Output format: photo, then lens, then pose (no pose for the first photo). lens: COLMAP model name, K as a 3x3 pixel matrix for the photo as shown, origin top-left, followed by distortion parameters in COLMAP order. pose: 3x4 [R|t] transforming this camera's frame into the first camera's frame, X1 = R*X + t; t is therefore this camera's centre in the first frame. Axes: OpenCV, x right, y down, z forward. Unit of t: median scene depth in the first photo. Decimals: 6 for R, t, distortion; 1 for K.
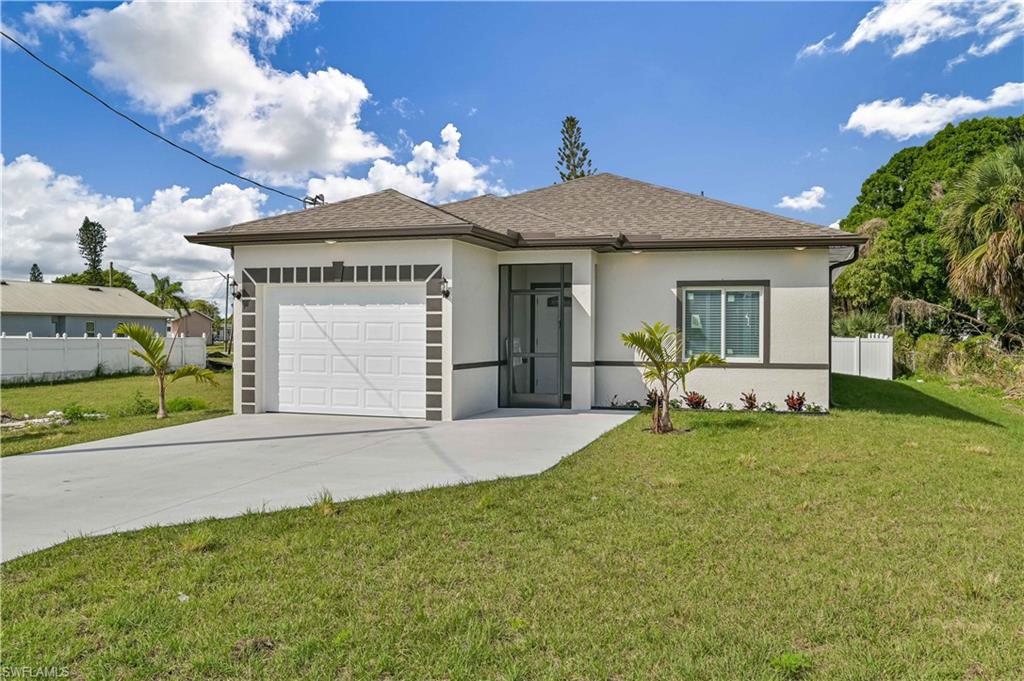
lens RADIAL K [[876.5, 0, 511.2], [0, 876.5, 341.2], [0, 0, 1]] dist [0.008606, -0.009537]
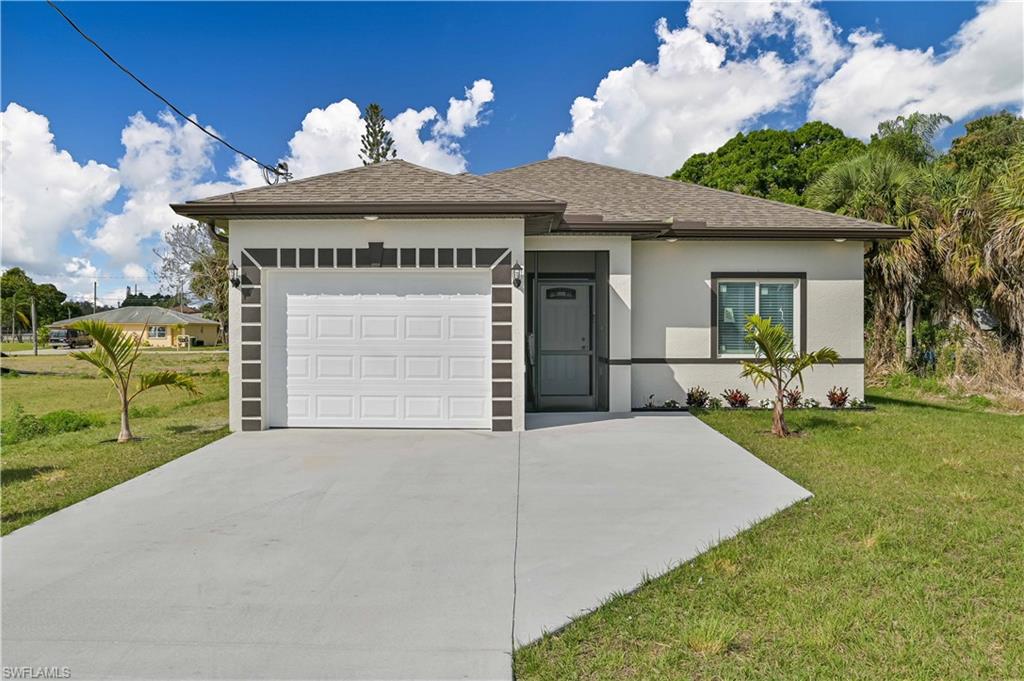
lens RADIAL K [[876.5, 0, 512.4], [0, 876.5, 337.4], [0, 0, 1]] dist [0.008606, -0.009537]
pose [[0.958878, -0.007372, 0.283722, -0.297103], [0.007122, 0.999973, 0.001914, -0.002068], [-0.283729, 0.000186, 0.958905, 0.168264]]
